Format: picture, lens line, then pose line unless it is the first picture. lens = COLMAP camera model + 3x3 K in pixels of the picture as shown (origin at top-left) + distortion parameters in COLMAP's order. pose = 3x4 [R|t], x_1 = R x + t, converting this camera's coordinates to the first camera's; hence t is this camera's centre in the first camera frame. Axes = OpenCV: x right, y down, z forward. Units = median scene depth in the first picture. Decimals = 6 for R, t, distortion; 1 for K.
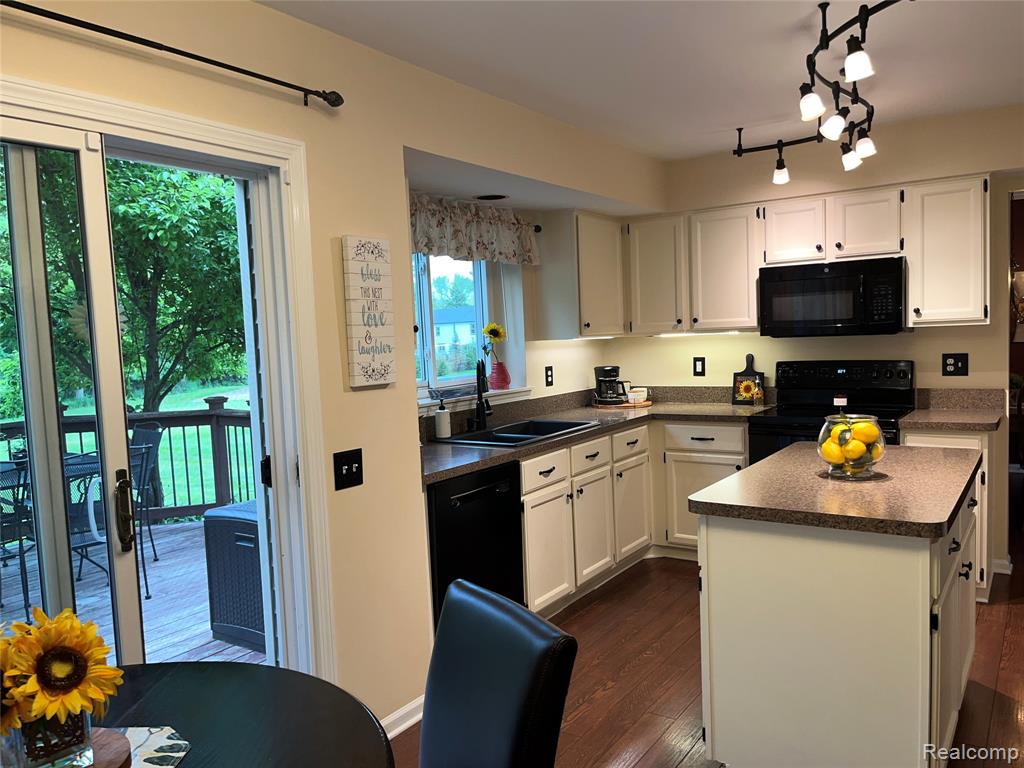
lens RADIAL K [[772.0, 0, 522.1], [0, 772.0, 395.1], [0, 0, 1]] dist [0.062935, -0.084144]
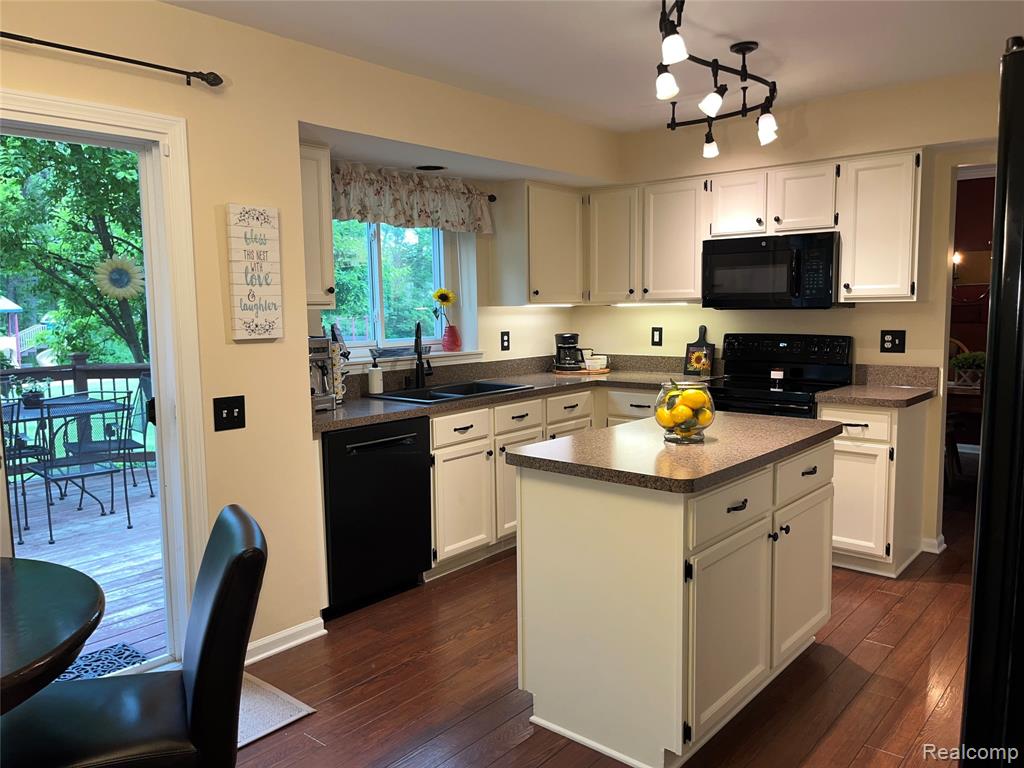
lens RADIAL K [[772.0, 0, 516.0], [0, 772.0, 386.4], [0, 0, 1]] dist [0.062935, -0.084144]
pose [[0.993806, 0.038546, -0.104233, 0.195822], [-0.035433, 0.998874, 0.031555, 0.004237], [0.105332, -0.027666, 0.994052, -0.044905]]
